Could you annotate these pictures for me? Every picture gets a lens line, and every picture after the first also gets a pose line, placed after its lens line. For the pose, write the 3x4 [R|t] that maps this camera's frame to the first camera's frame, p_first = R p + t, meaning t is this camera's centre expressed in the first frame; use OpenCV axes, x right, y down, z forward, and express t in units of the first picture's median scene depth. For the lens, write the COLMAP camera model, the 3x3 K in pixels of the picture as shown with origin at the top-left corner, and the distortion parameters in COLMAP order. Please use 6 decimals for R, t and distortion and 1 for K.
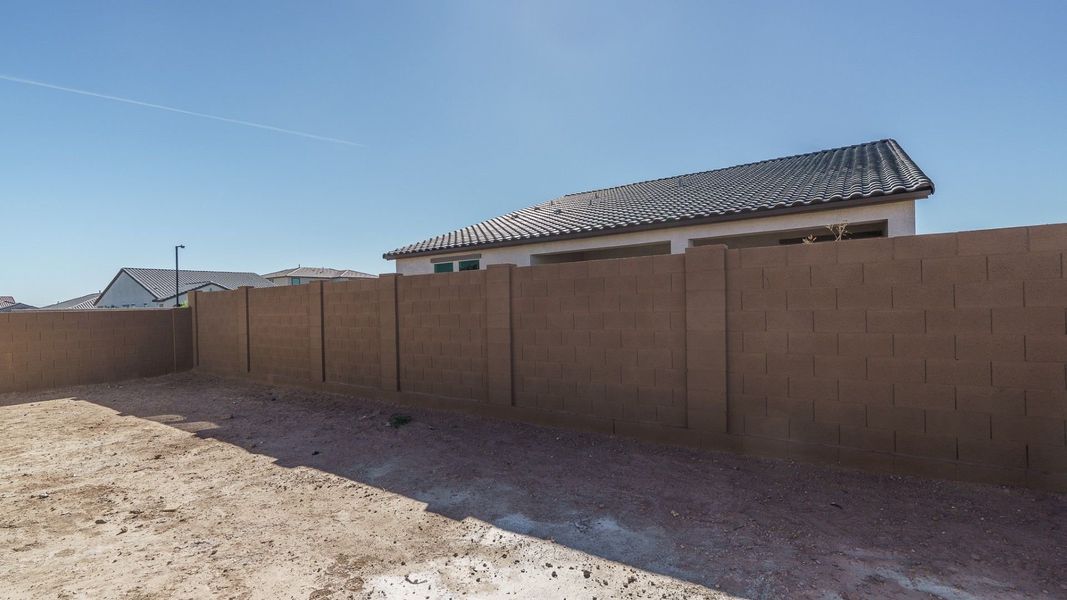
lens RADIAL K [[495.8, 0, 533.5], [0, 495.8, 300.0], [0, 0, 1]] dist [0.001385, 0.000356]
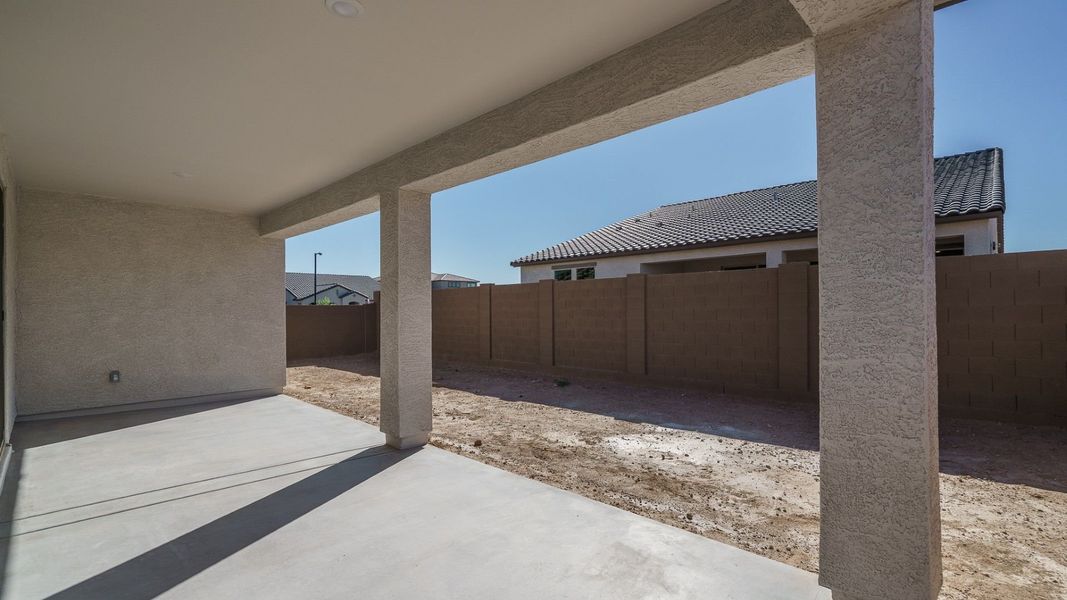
lens RADIAL K [[495.8, 0, 533.5], [0, 495.8, 300.0], [0, 0, 1]] dist [0.001385, 0.000356]
pose [[0.986607, 0.012494, -0.162638, -0.066472], [-0.013844, 0.999878, -0.007175, 0.008824], [0.162528, 0.009330, 0.986660, -0.222083]]
